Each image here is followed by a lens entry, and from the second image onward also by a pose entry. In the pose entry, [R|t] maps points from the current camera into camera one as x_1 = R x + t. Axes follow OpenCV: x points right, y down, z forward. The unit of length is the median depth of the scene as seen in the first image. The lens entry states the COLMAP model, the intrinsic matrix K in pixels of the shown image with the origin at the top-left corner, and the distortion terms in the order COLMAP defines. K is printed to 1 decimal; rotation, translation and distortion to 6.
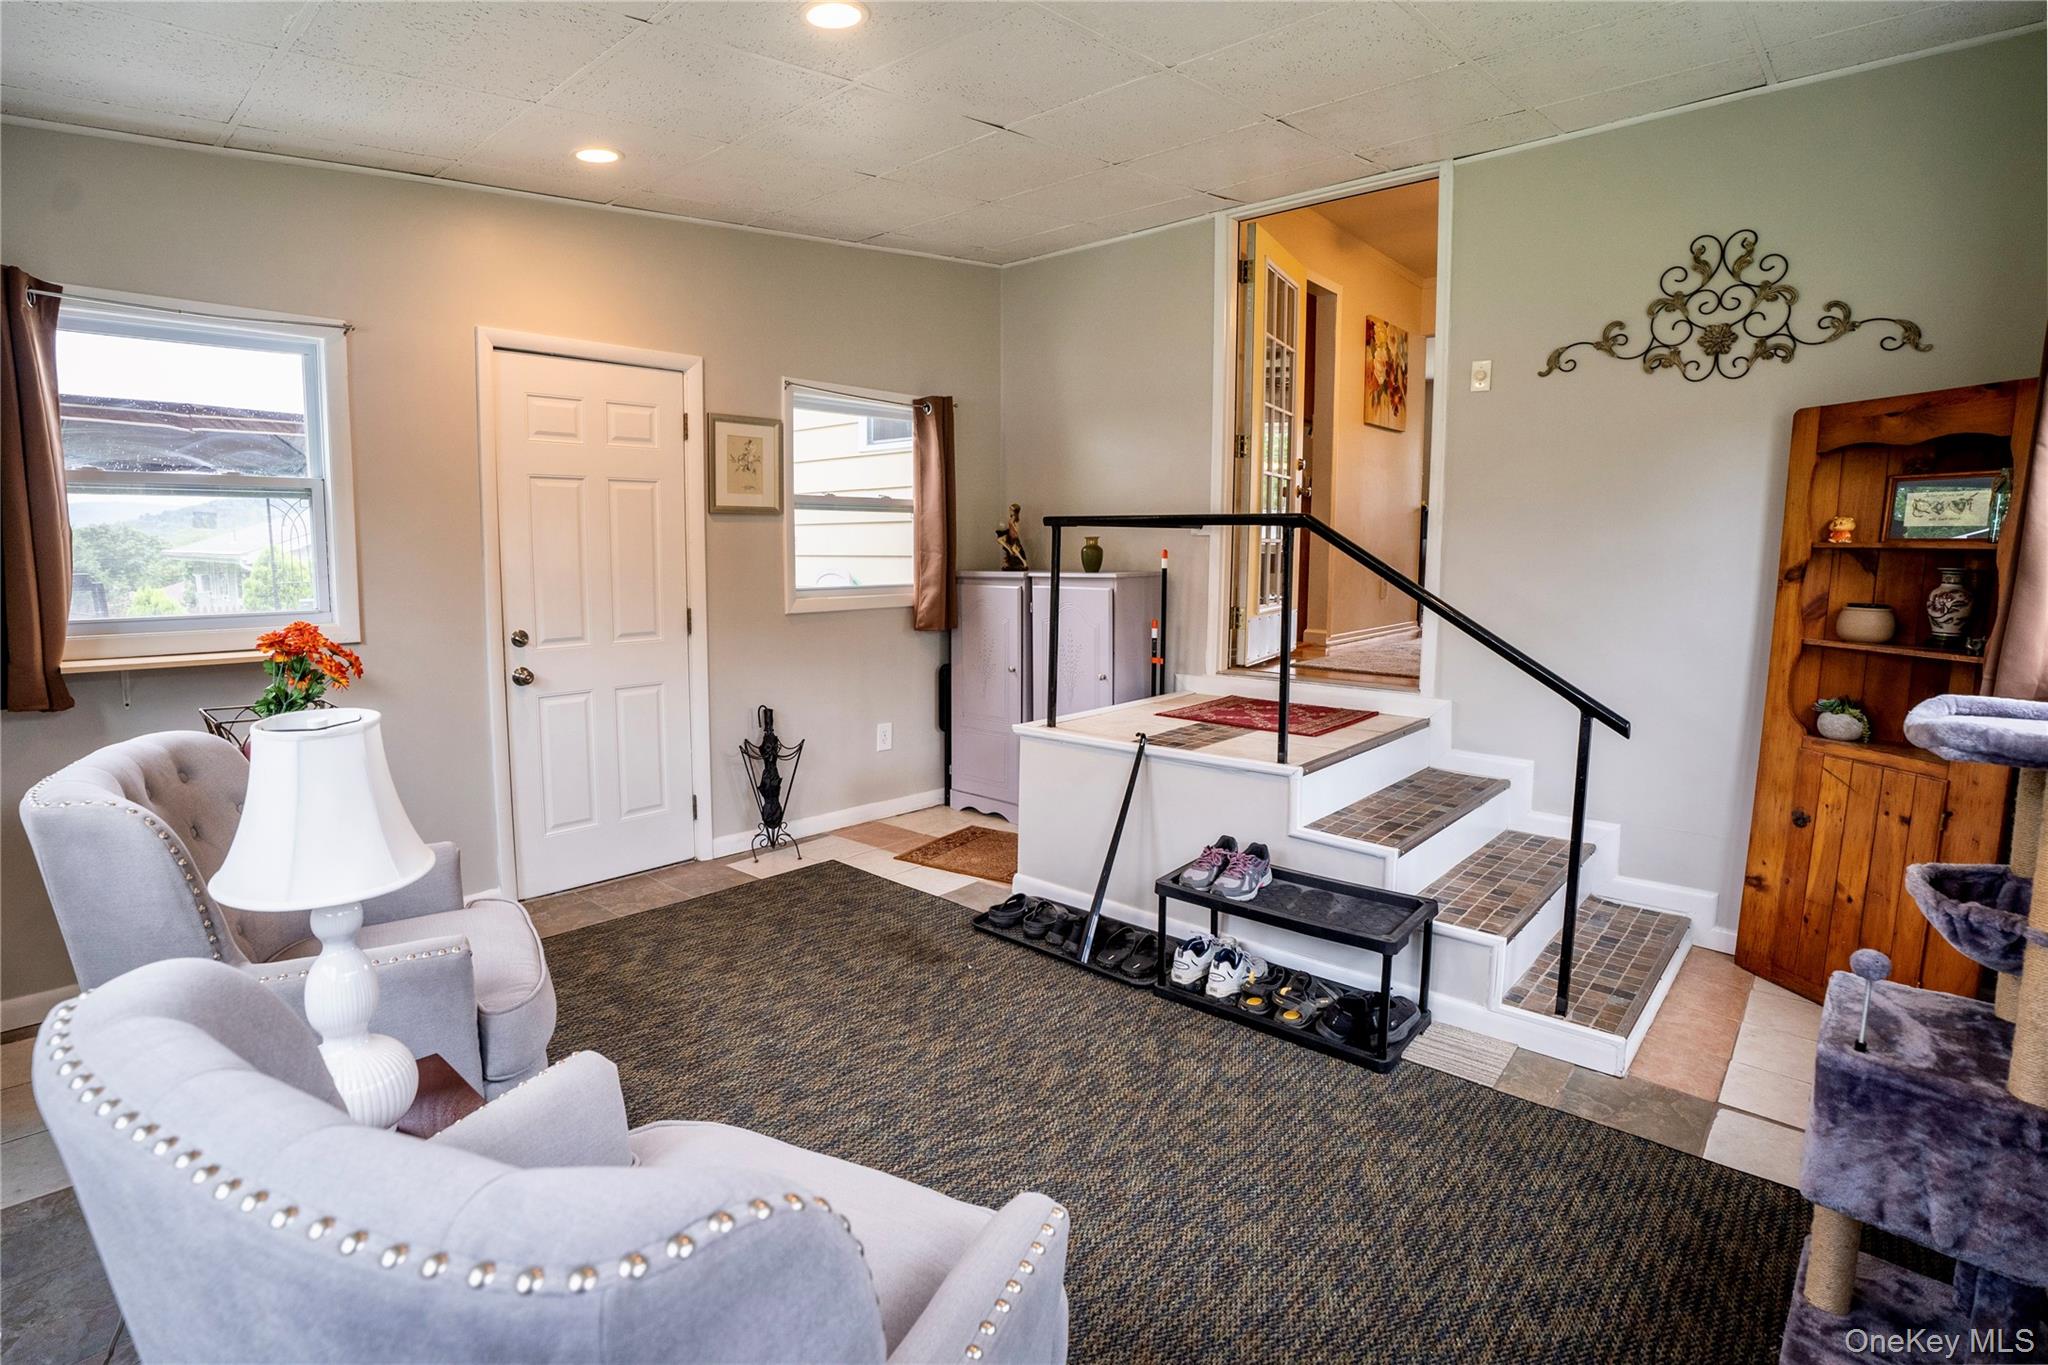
lens RADIAL K [[1000.4, 0, 1021.0], [0, 1000.4, 670.9], [0, 0, 1]] dist [-0.041185, 0.000268]
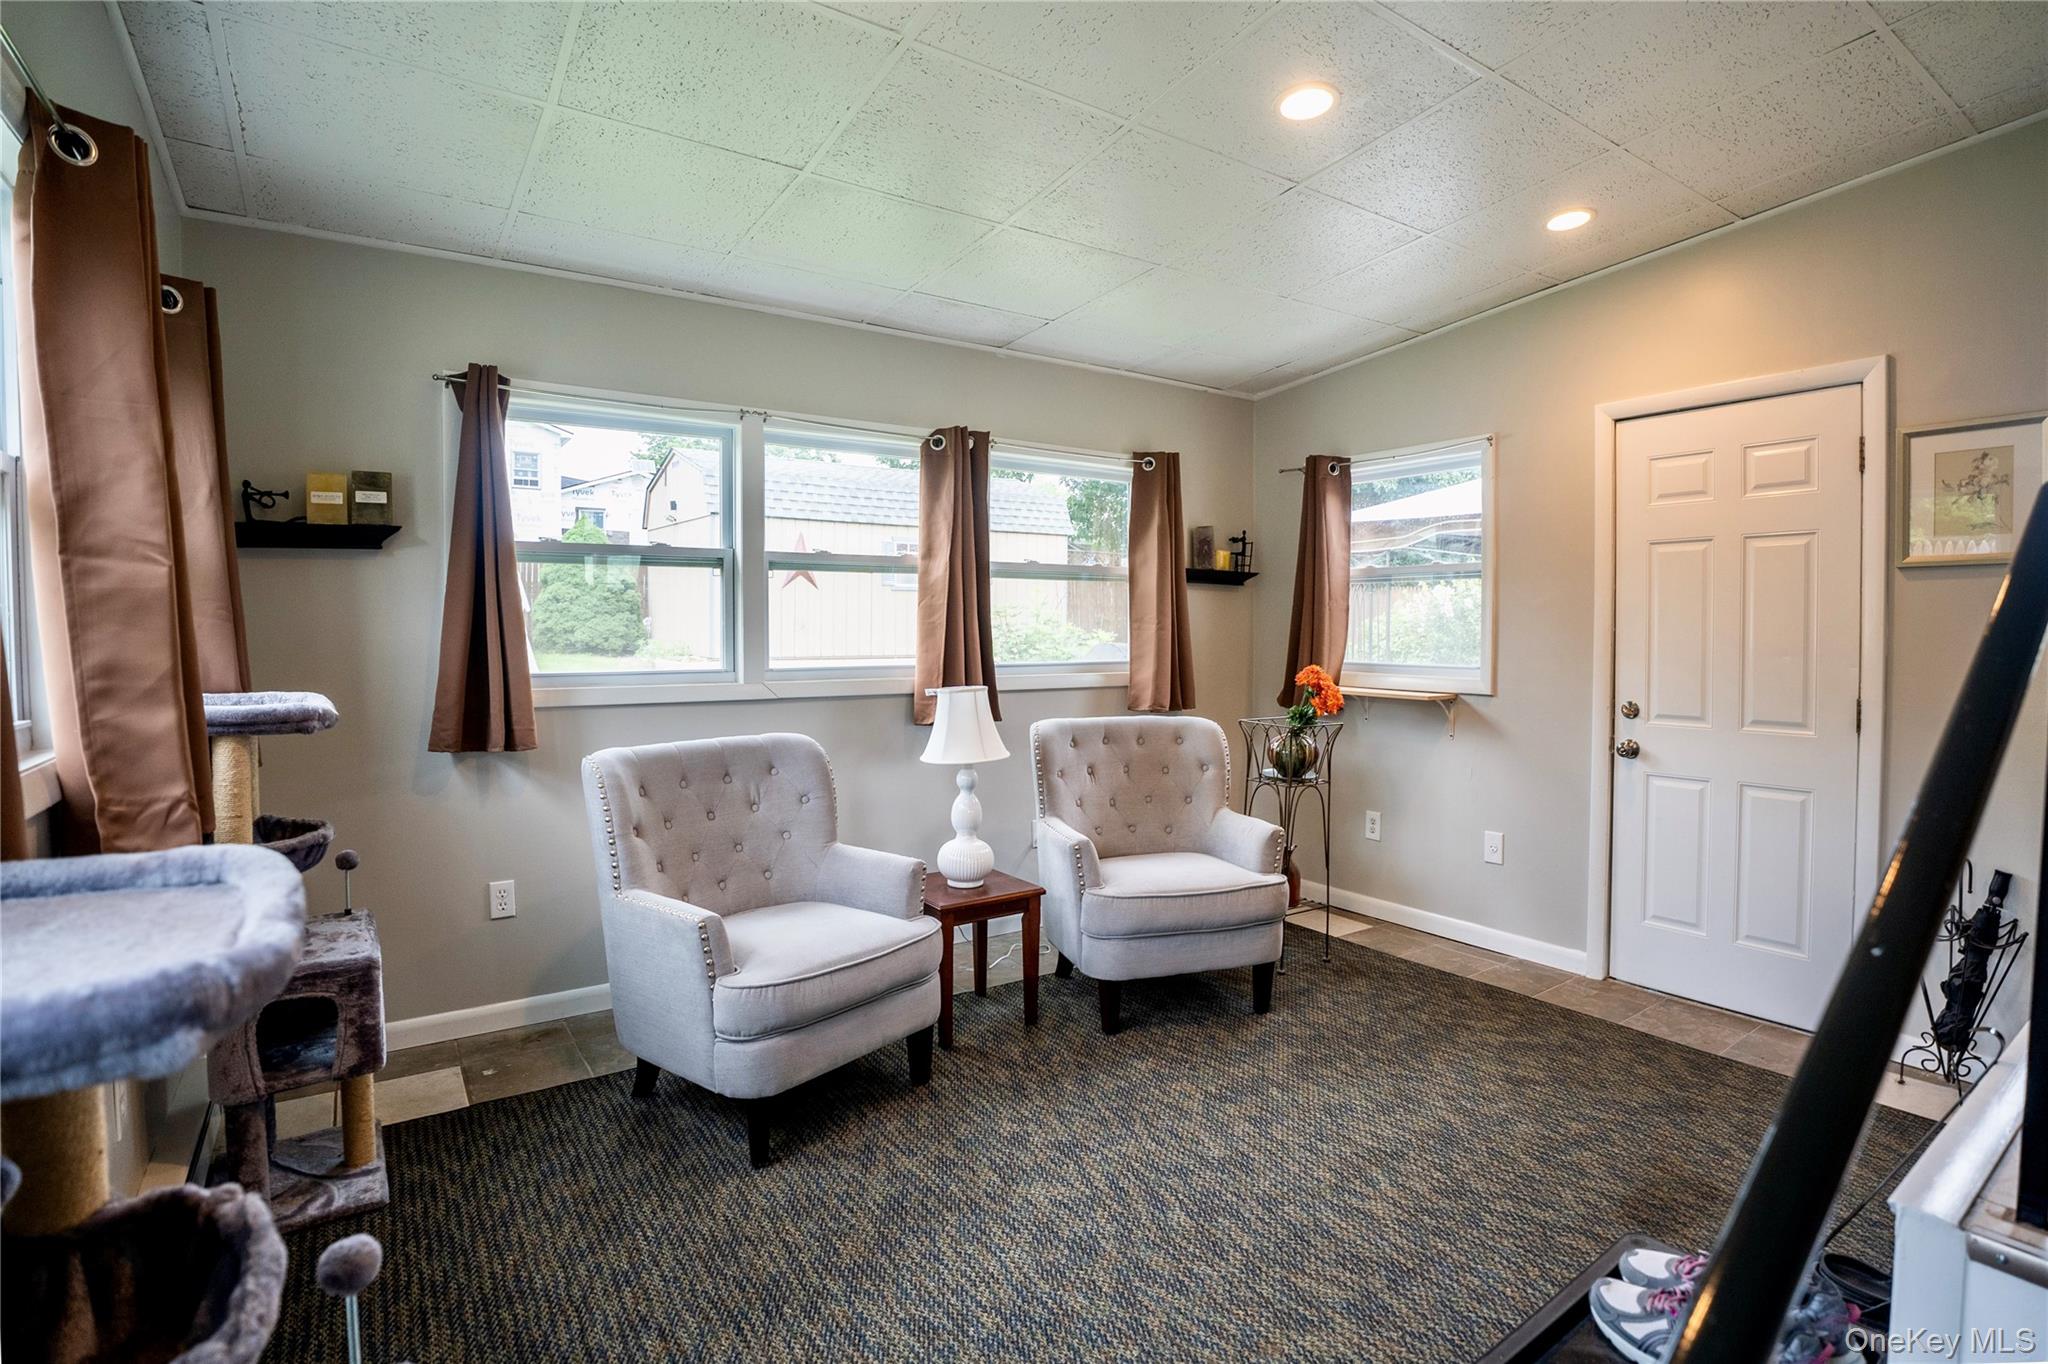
lens RADIAL K [[1000.4, 0, 1015.3], [0, 1000.4, 682.0], [0, 0, 1]] dist [-0.041185, 0.000268]
pose [[-0.239062, 0.049077, -0.969763, 0.636079], [-0.125094, 0.988843, 0.080881, -0.068786], [0.962913, 0.140647, -0.230256, 0.701001]]
